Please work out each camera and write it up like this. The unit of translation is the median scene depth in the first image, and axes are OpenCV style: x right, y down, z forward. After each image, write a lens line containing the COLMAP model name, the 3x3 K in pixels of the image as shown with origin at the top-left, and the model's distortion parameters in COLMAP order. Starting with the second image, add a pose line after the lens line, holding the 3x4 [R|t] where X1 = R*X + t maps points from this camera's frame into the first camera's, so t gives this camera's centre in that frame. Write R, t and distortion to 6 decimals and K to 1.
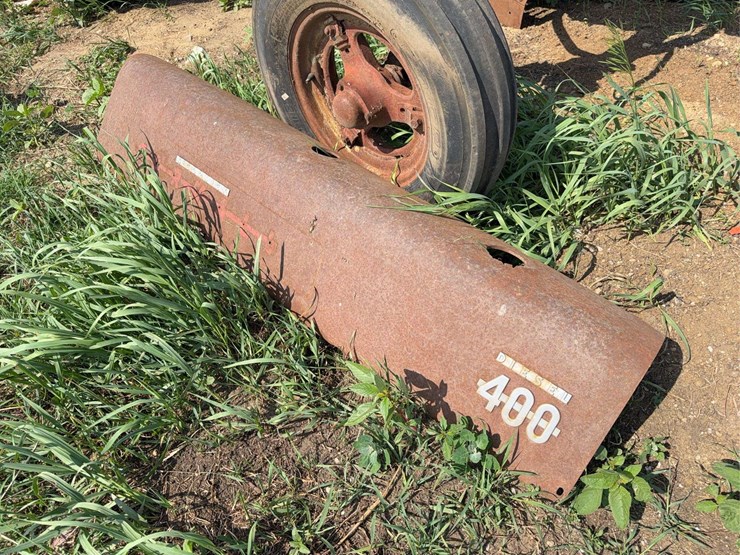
lens RADIAL K [[524.5, 0, 371.6], [0, 524.5, 278.6], [0, 0, 1]] dist [0.039104, -0.043156]
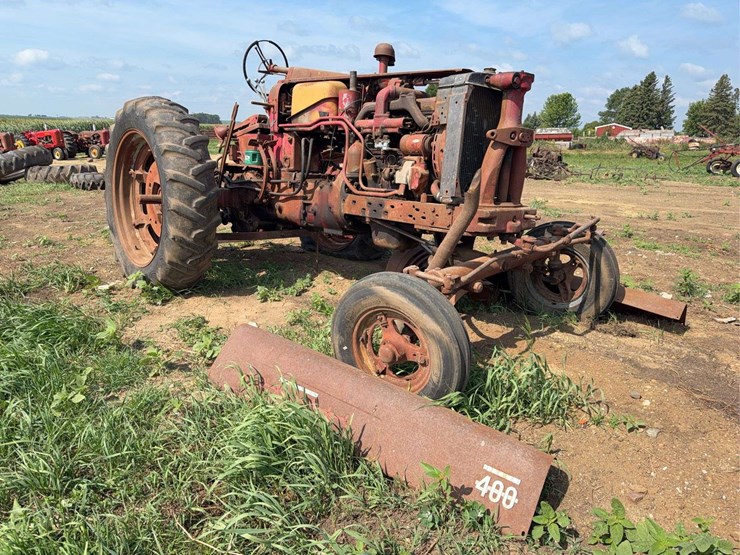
lens RADIAL K [[524.5, 0, 368.6], [0, 524.5, 276.6], [0, 0, 1]] dist [0.039104, -0.043156]
pose [[0.982756, 0.071431, 0.170554, -0.495151], [0.023529, 0.866567, -0.498506, 0.428005], [-0.183405, 0.493923, 0.849943, -0.844342]]
